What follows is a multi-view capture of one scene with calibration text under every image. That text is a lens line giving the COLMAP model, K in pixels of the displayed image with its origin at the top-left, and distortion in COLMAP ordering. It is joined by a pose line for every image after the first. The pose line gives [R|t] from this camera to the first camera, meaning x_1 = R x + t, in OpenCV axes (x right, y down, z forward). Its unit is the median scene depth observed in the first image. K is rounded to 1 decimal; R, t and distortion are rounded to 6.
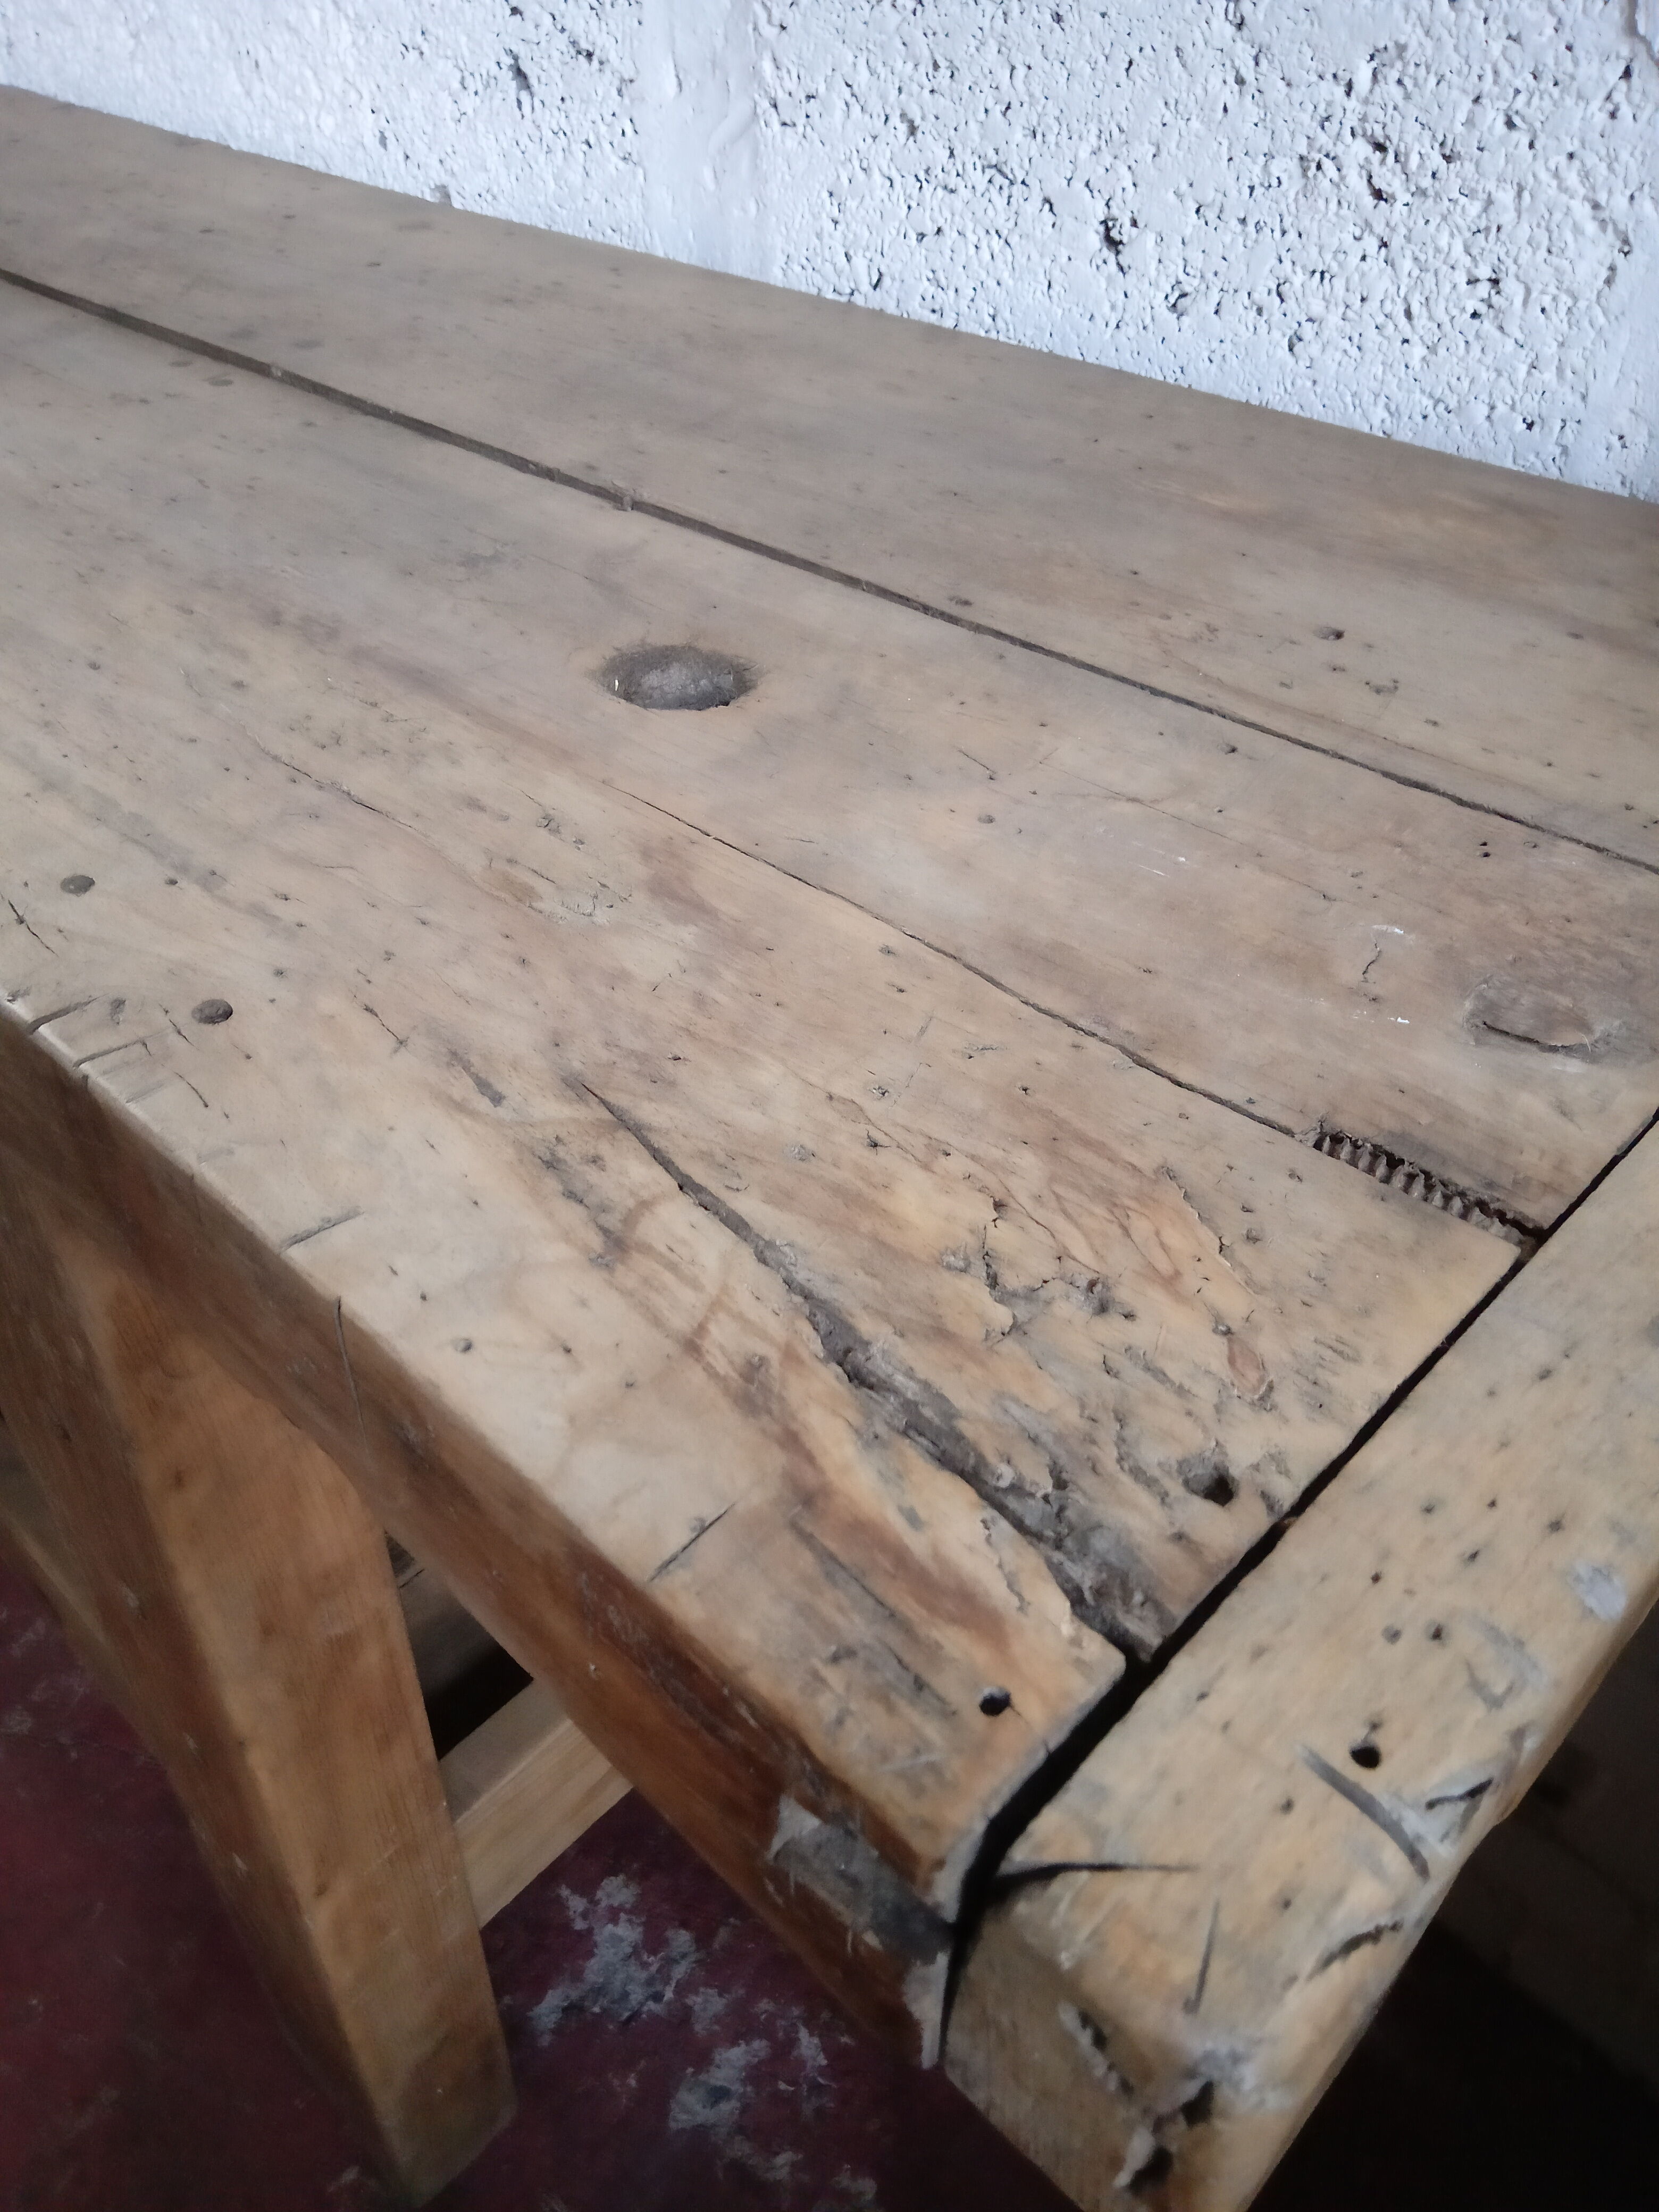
lens RADIAL K [[1670.6, 0, 823.5], [0, 1670.6, 1102.8], [0, 0, 1]] dist [-0.040289, 0.075826]
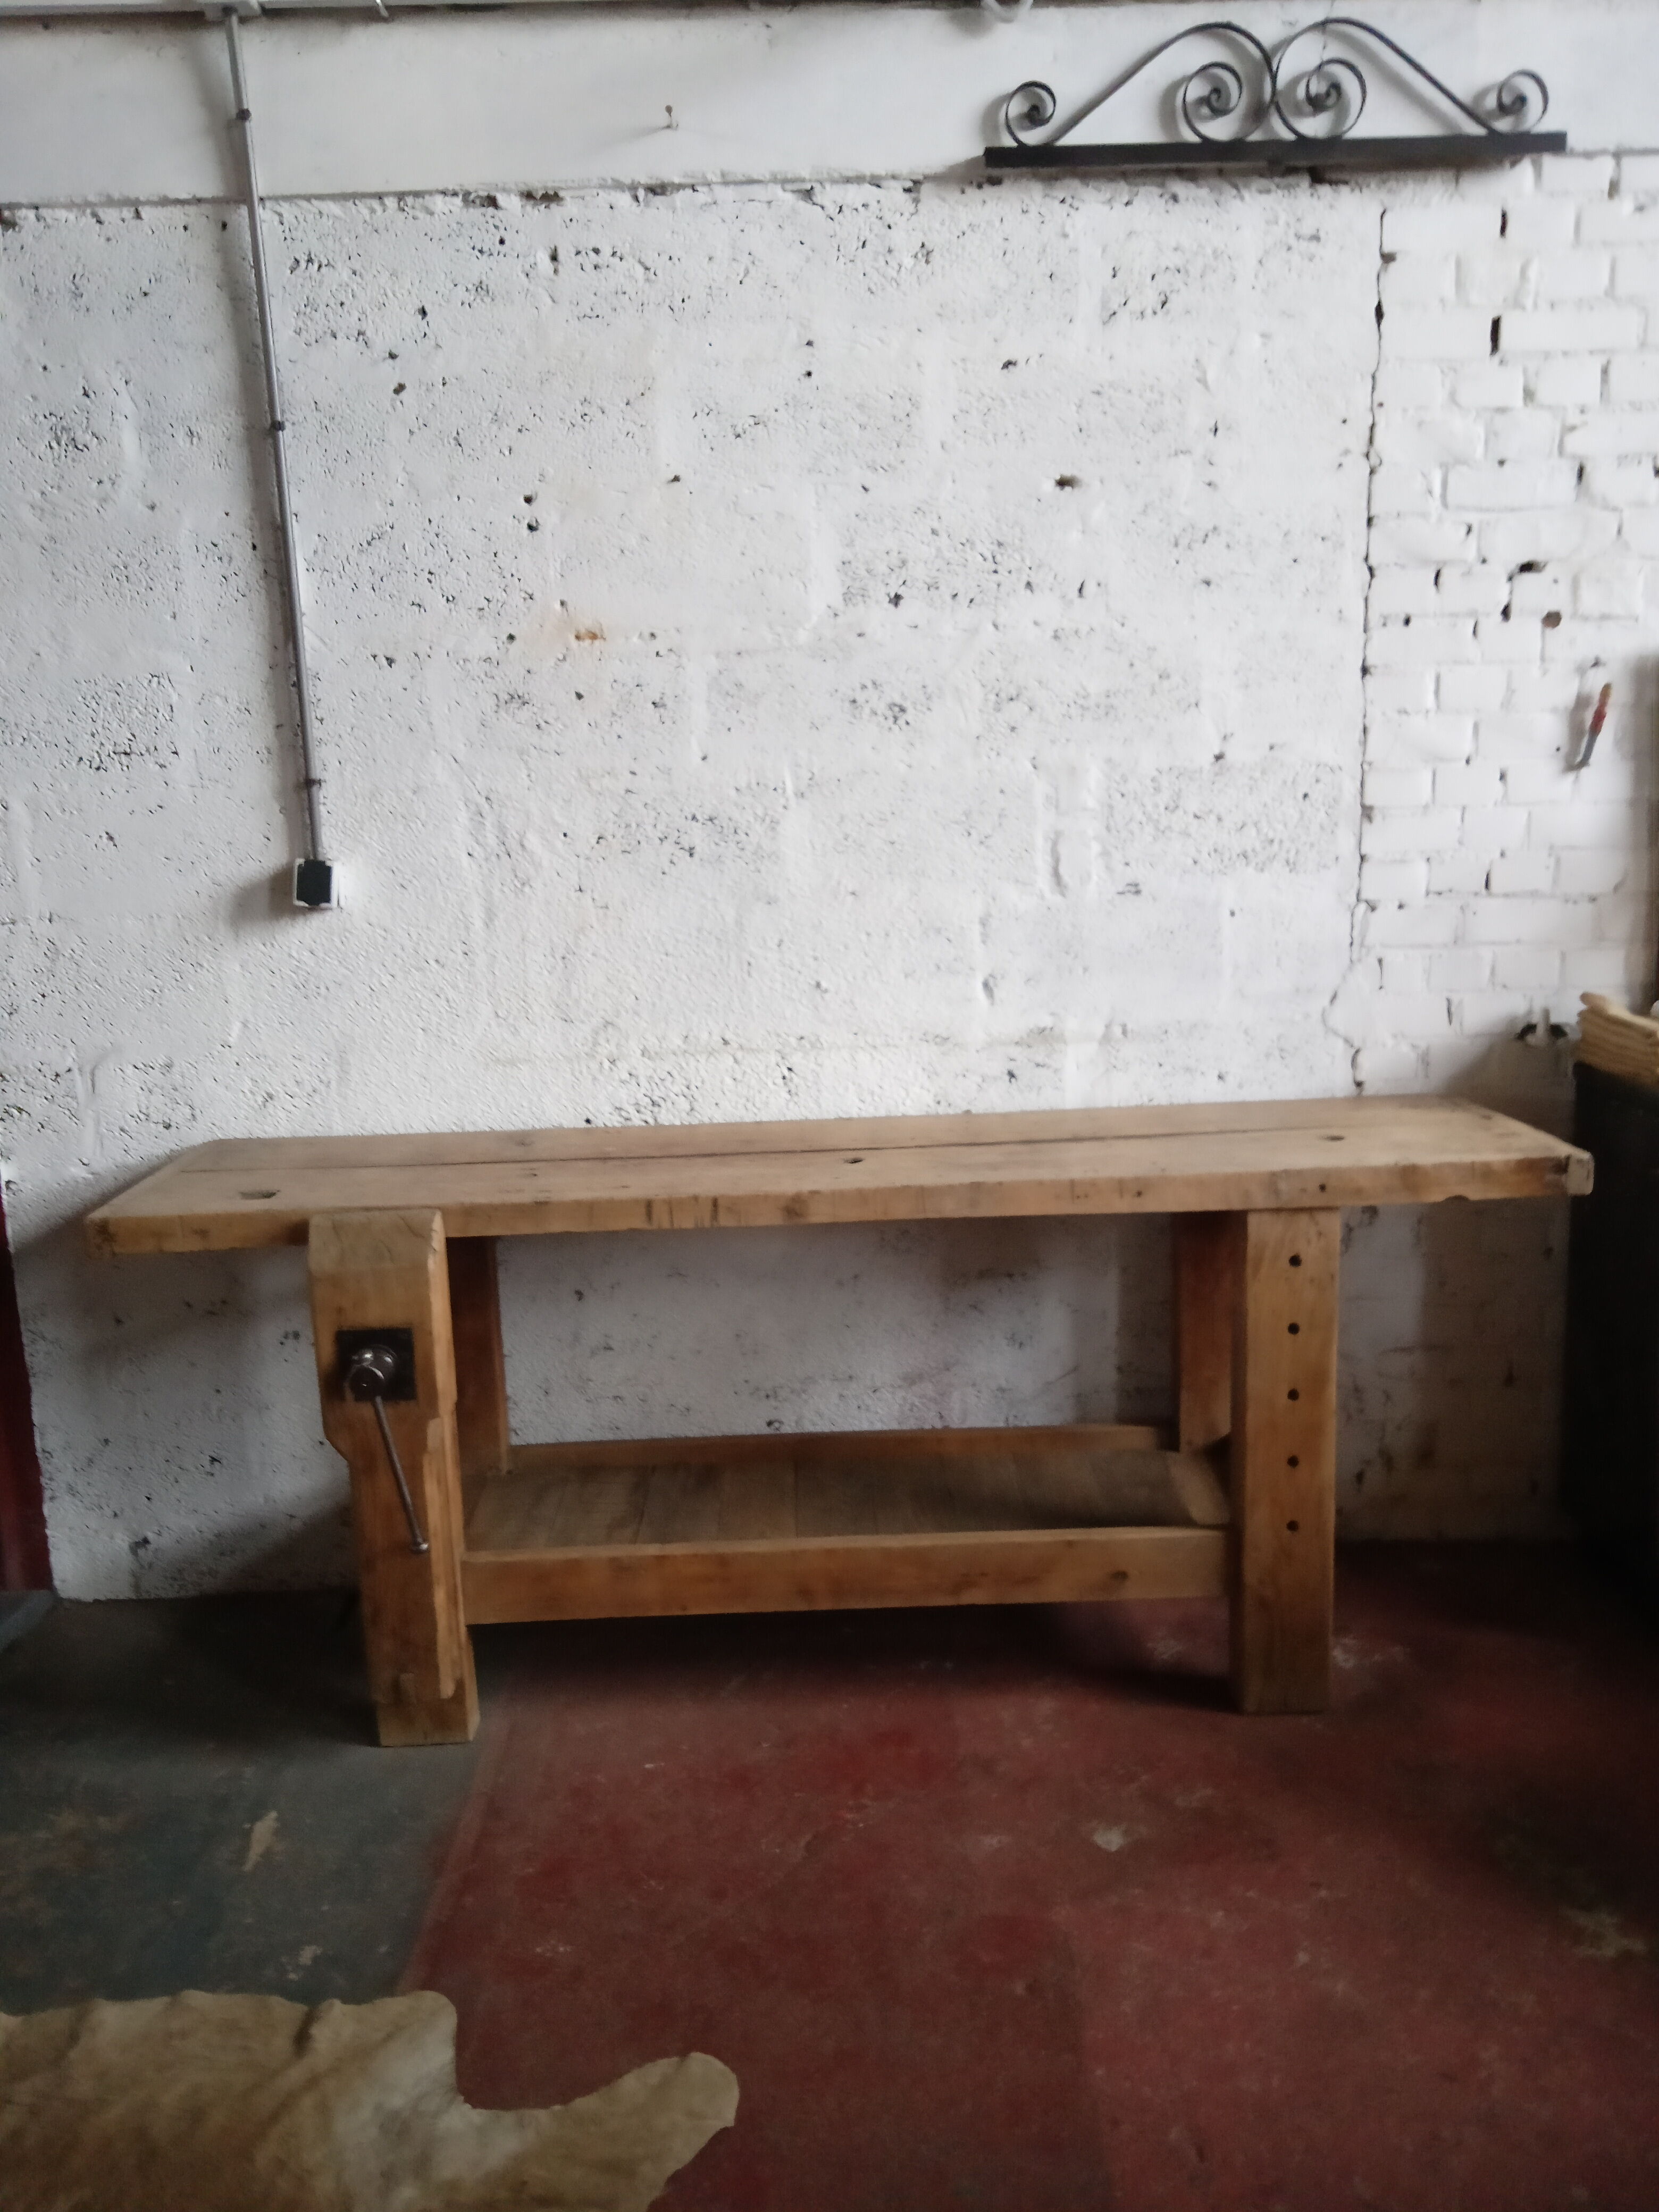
lens RADIAL K [[1635.8, 0, 829.5], [0, 1635.8, 1106.0], [0, 0, 1]] dist [0.080147, -0.116725]
pose [[0.709520, -0.159888, 0.686307, -2.453674], [0.479024, 0.823730, -0.303323, 0.257419], [-0.516834, 0.543971, 0.661043, -0.904514]]
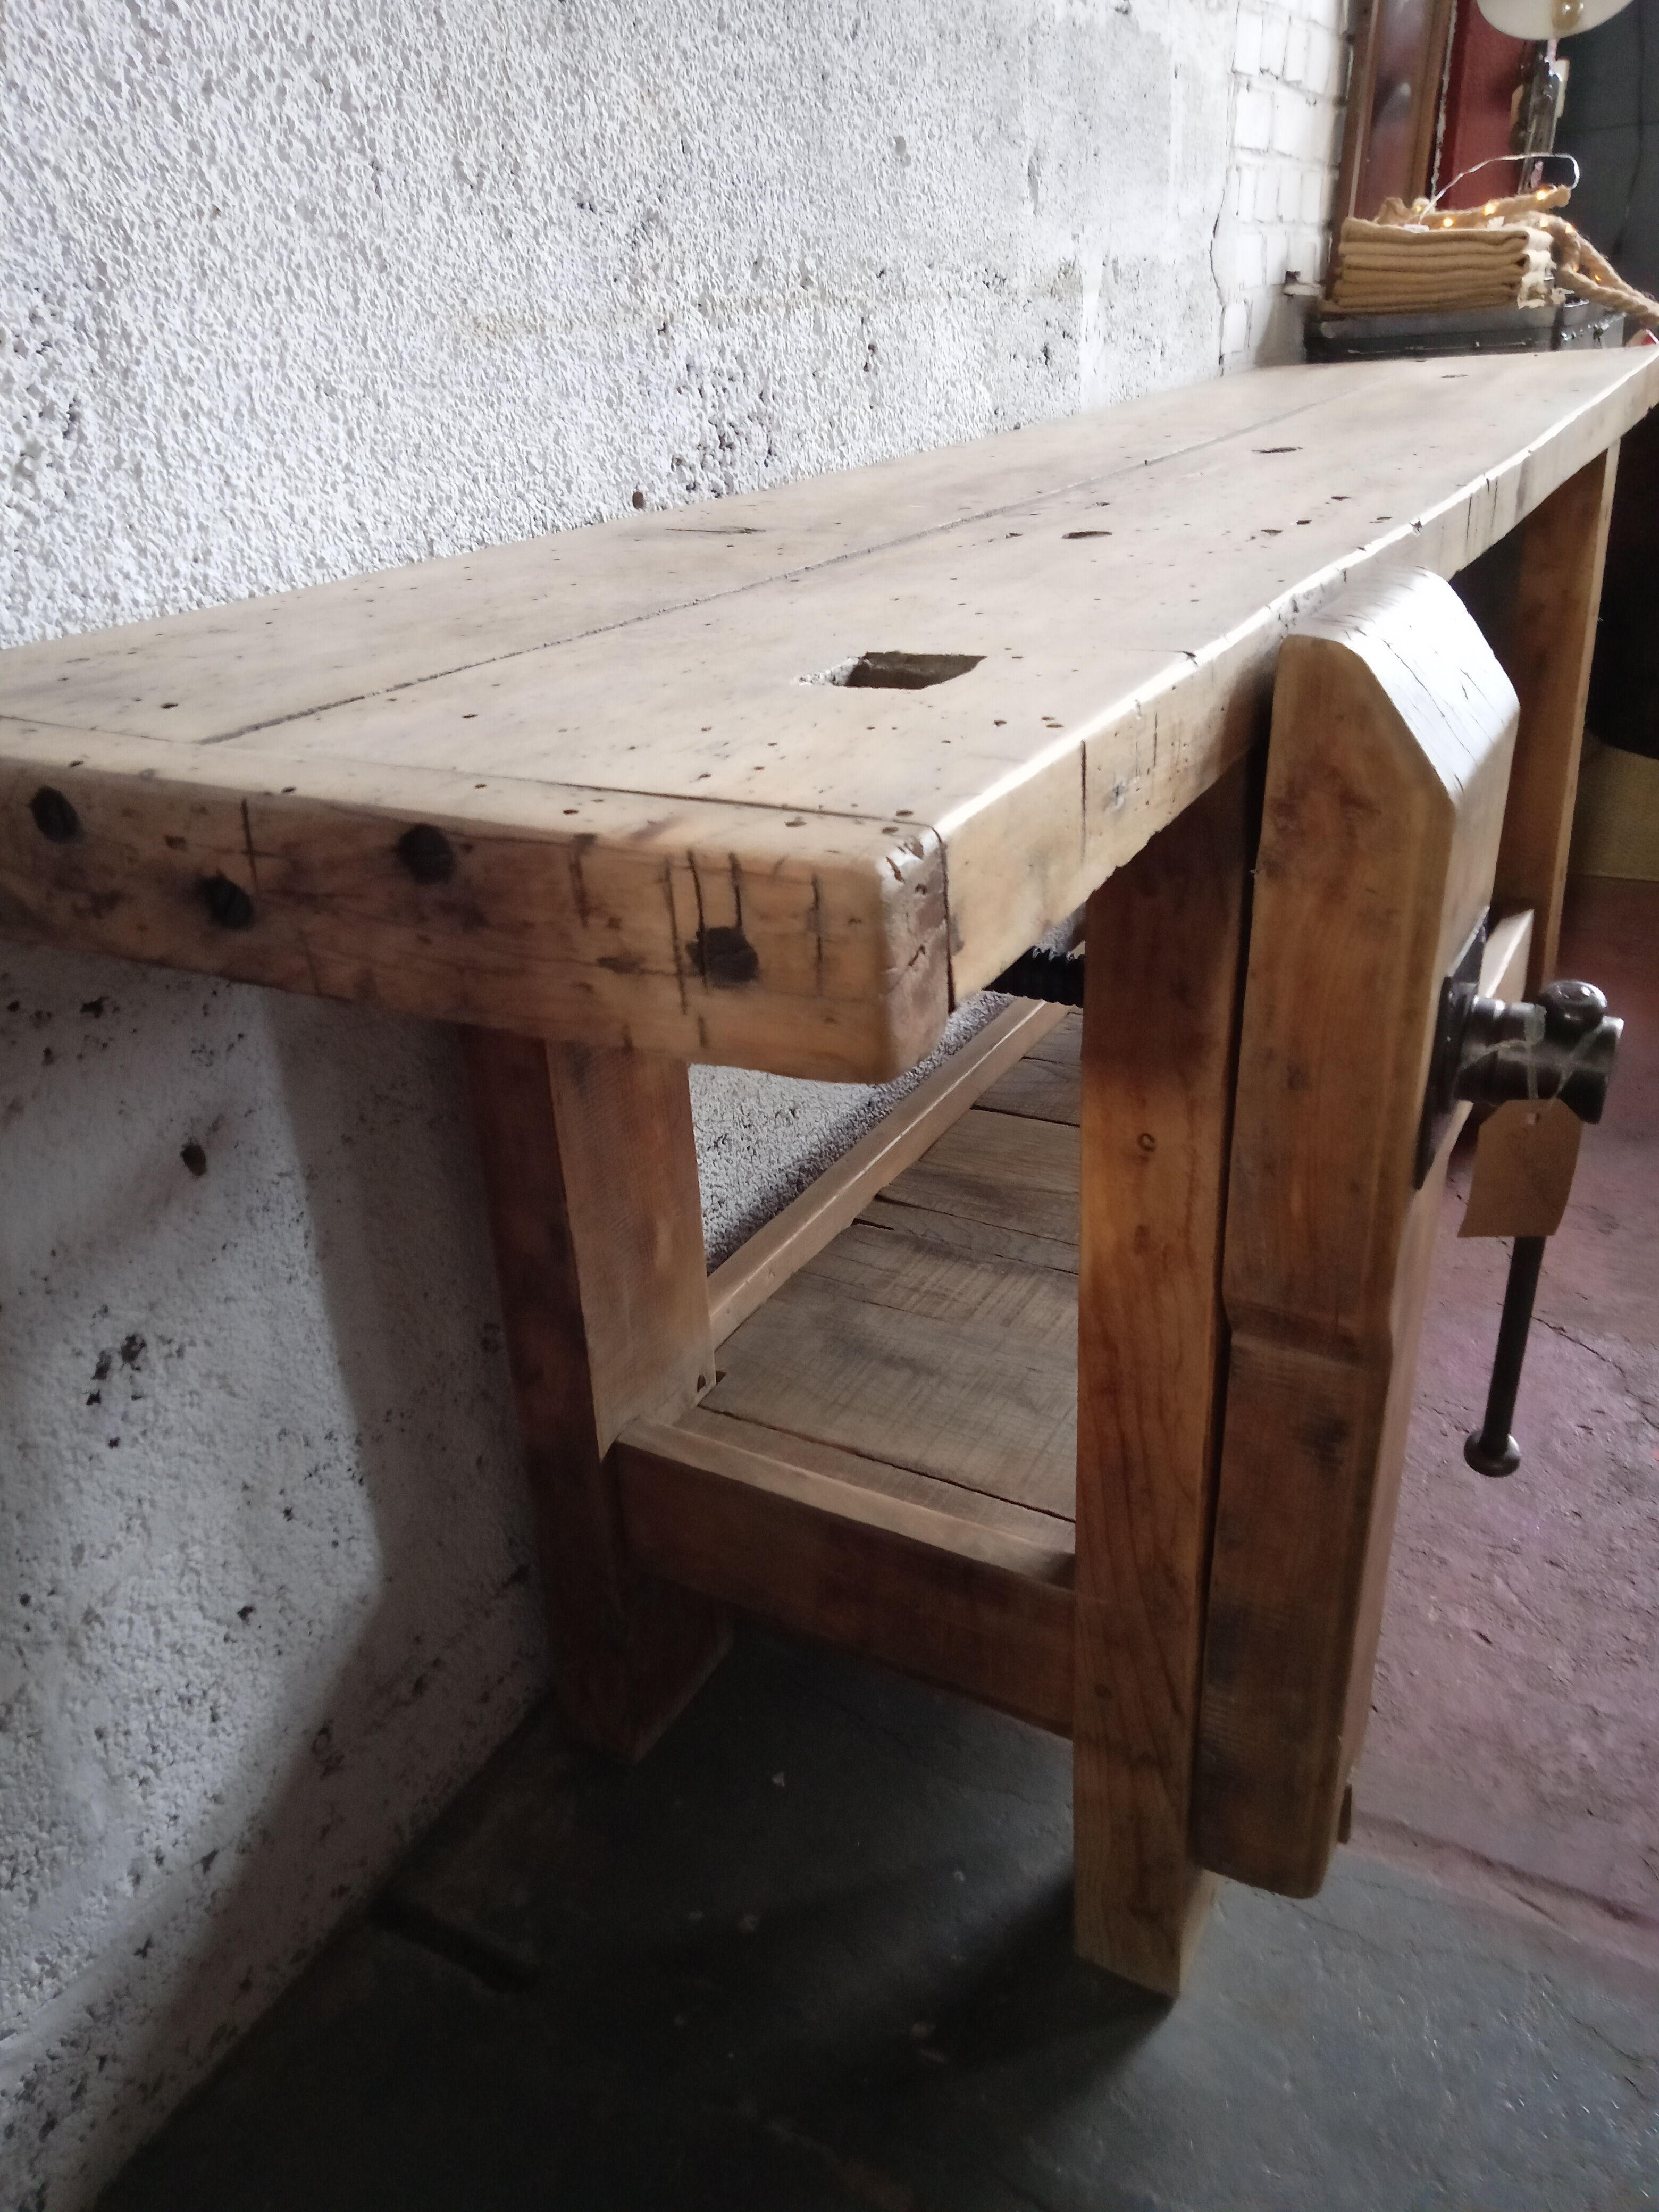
lens RADIAL K [[1646.3, 0, 815.9], [0, 1646.3, 1092.0], [0, 0, 1]] dist [0.029797, -0.003949]
pose [[-0.249271, -0.403979, 0.880151, -1.972654], [0.665487, 0.588807, 0.458731, -1.047498], [-0.703556, 0.700077, 0.122070, 1.377958]]
